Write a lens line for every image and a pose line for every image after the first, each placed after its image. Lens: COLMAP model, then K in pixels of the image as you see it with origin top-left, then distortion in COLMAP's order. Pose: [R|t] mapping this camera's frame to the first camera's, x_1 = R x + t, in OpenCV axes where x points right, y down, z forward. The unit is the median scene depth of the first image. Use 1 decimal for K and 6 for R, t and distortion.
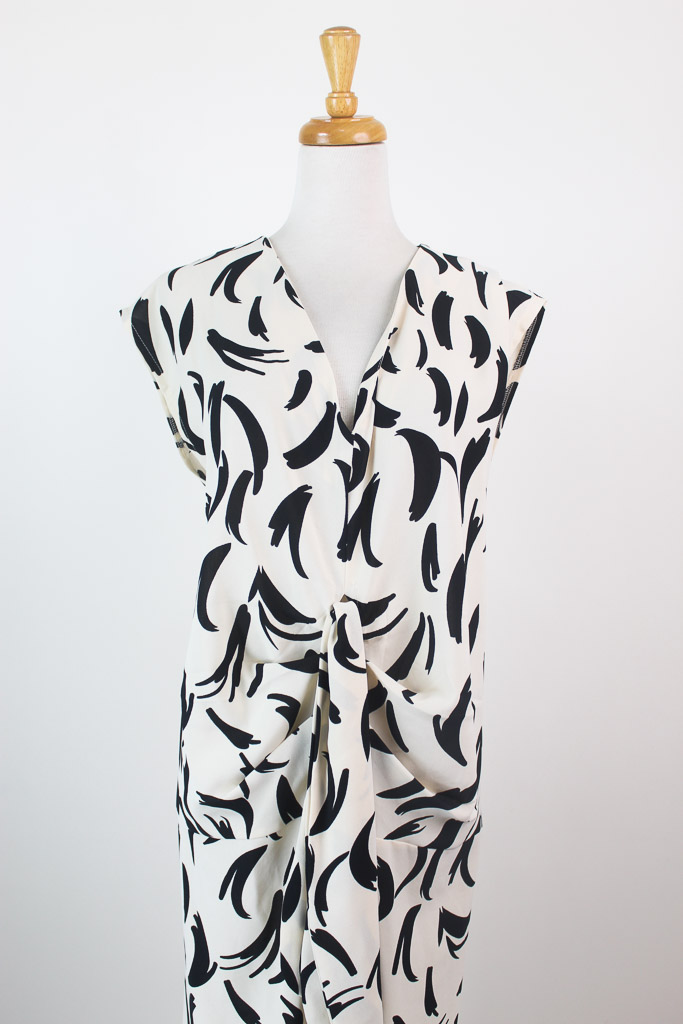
lens RADIAL K [[1037.0, 0, 341.0], [0, 1037.0, 510.8], [0, 0, 1]] dist [-0.084263, 0.000000]
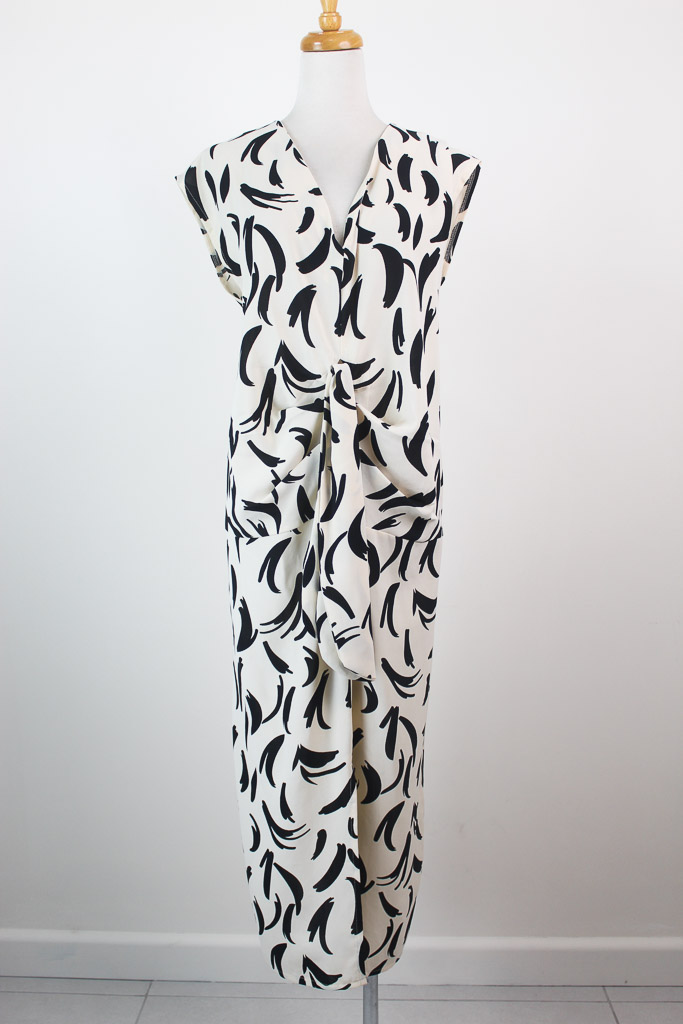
lens RADIAL K [[1037.0, 0, 344.9], [0, 1037.0, 514.2], [0, 0, 1]] dist [-0.084263, 0.000000]
pose [[0.999696, -0.024335, -0.003919, 0.010098], [0.024504, 0.998398, 0.051009, 0.218914], [0.002672, -0.051089, 0.998691, -0.454588]]
